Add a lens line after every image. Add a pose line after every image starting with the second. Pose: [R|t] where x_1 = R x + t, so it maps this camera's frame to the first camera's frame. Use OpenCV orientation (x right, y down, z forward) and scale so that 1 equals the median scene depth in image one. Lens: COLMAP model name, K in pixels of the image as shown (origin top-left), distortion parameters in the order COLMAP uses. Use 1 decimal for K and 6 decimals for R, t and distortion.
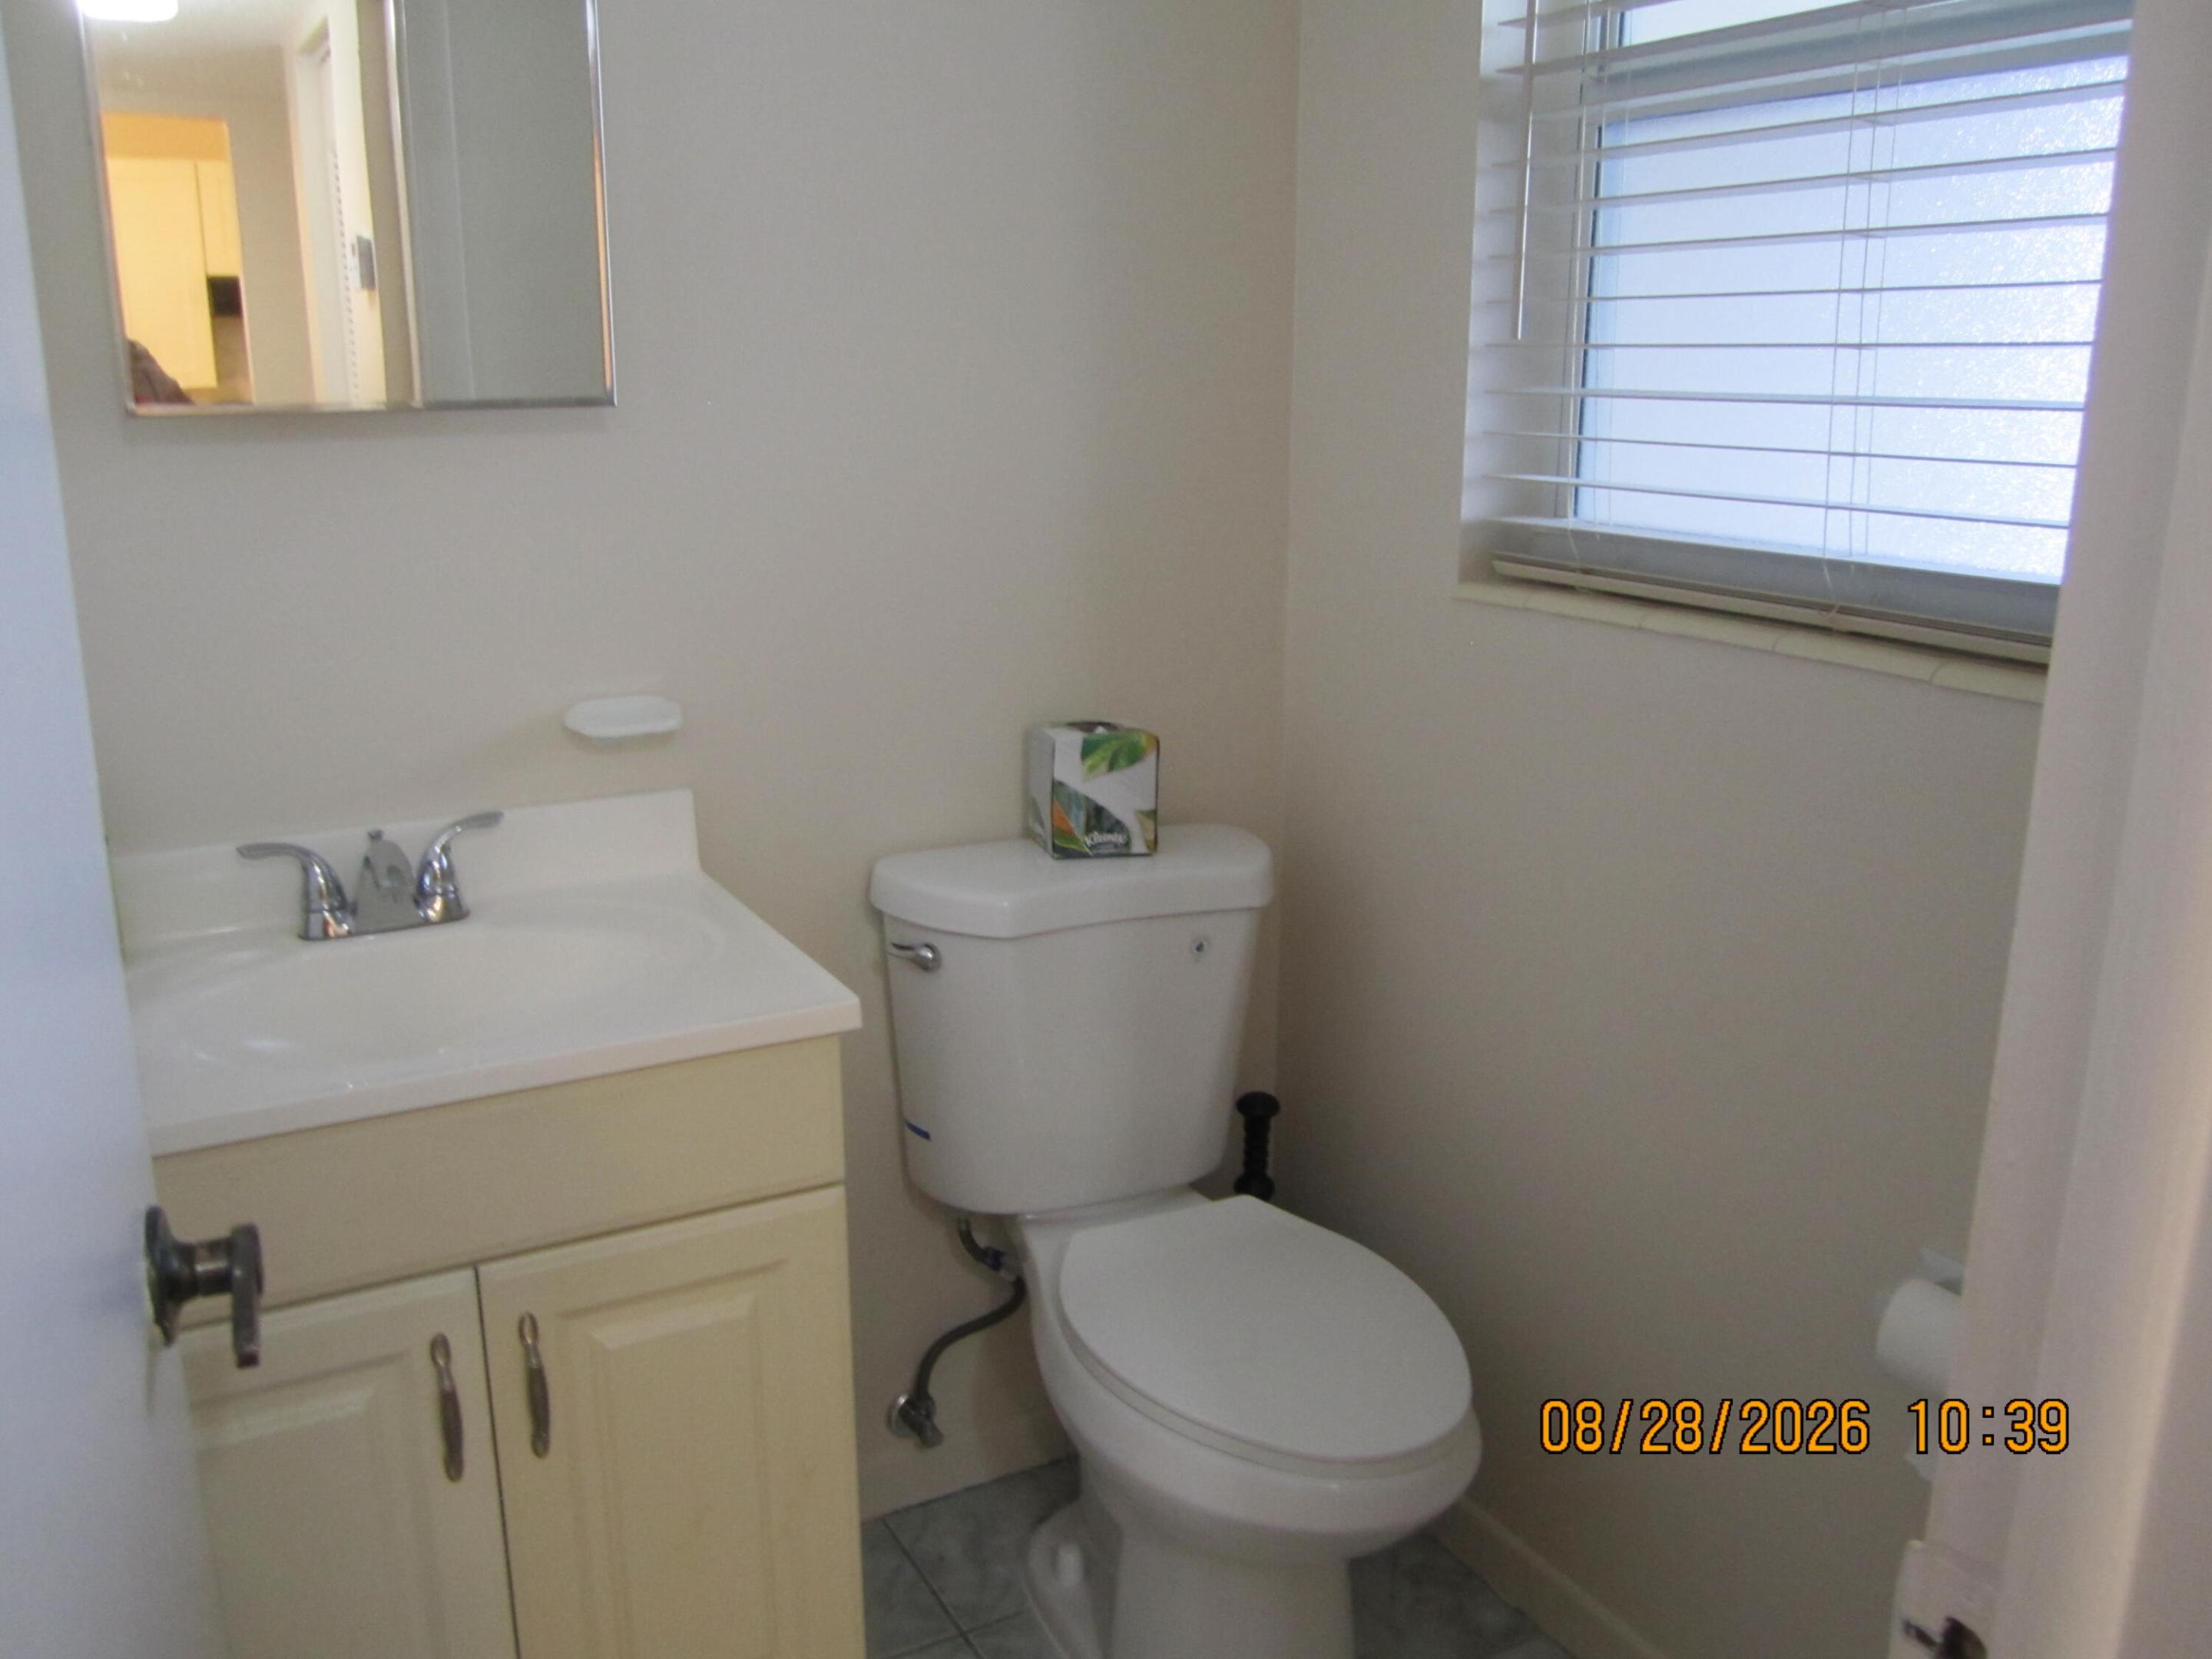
lens RADIAL K [[1839.4, 0, 1102.9], [0, 1839.4, 816.5], [0, 0, 1]] dist [-0.056986, 0.018851]
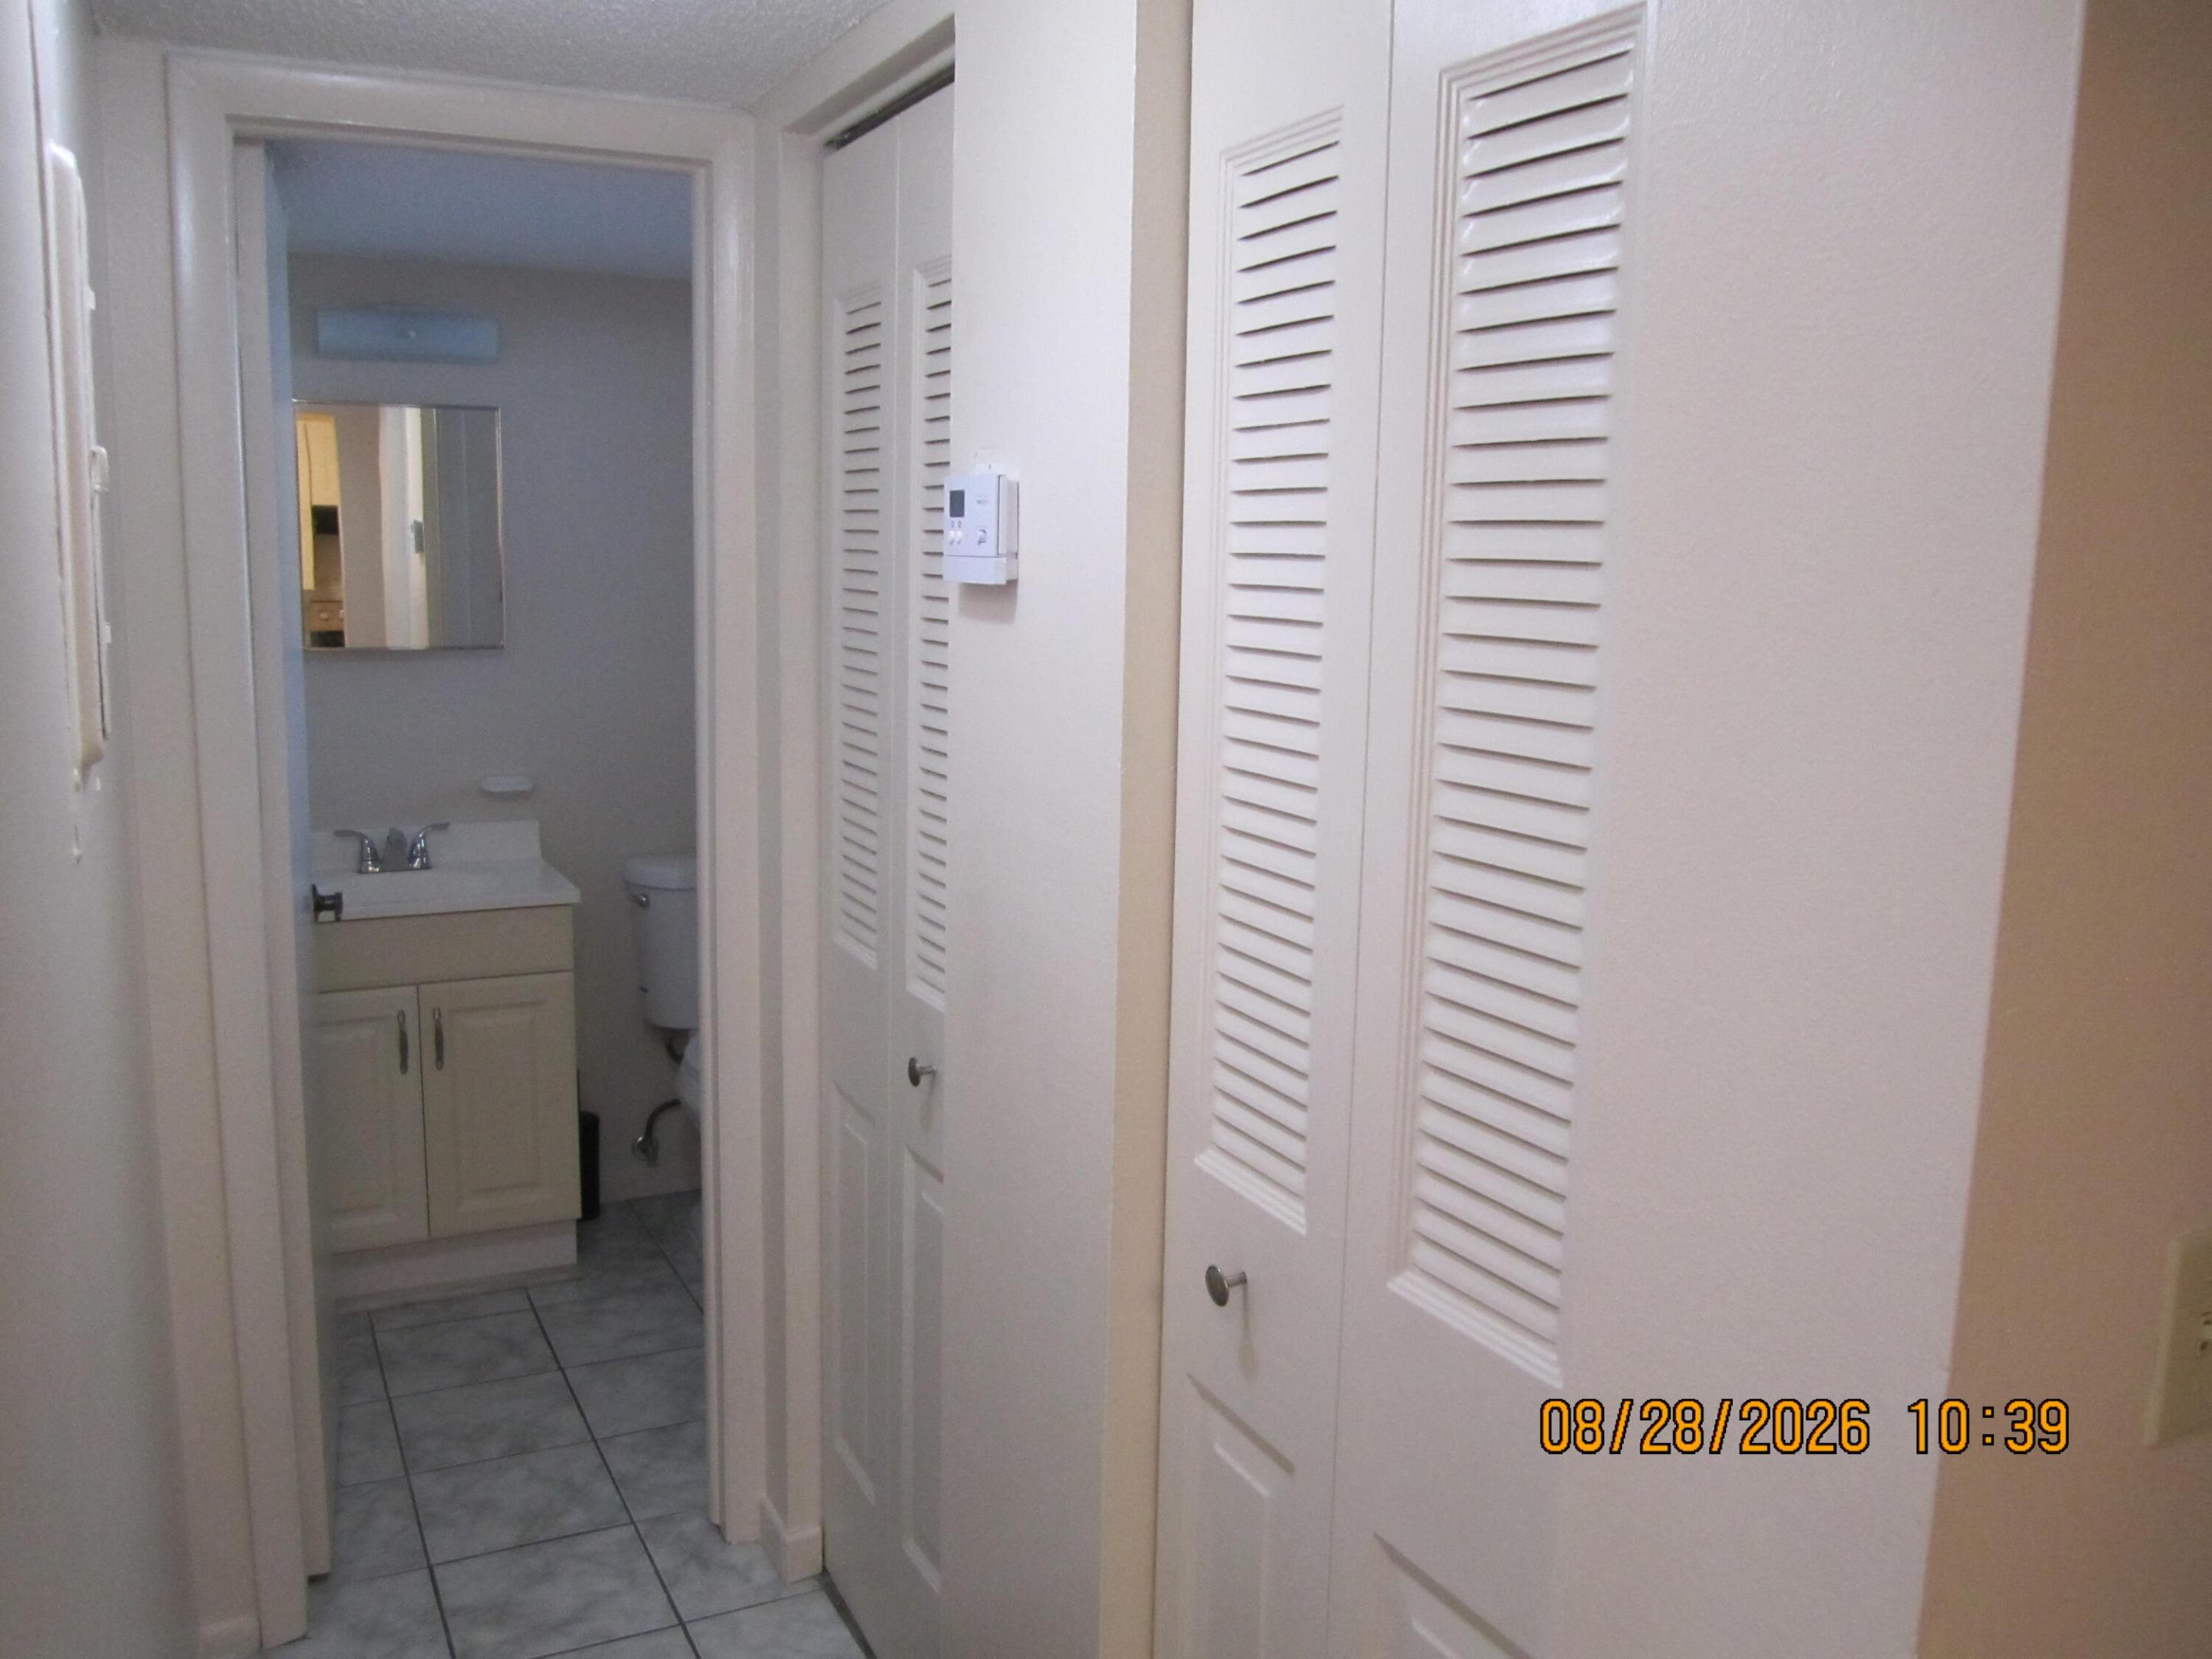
lens RADIAL K [[1839.4, 0, 1102.9], [0, 1839.4, 816.5], [0, 0, 1]] dist [-0.056986, 0.018851]
pose [[0.999276, 0.024308, -0.029257, 0.548649], [-0.027082, 0.994771, -0.098478, 0.191867], [0.026710, 0.099199, 0.994709, -1.234385]]
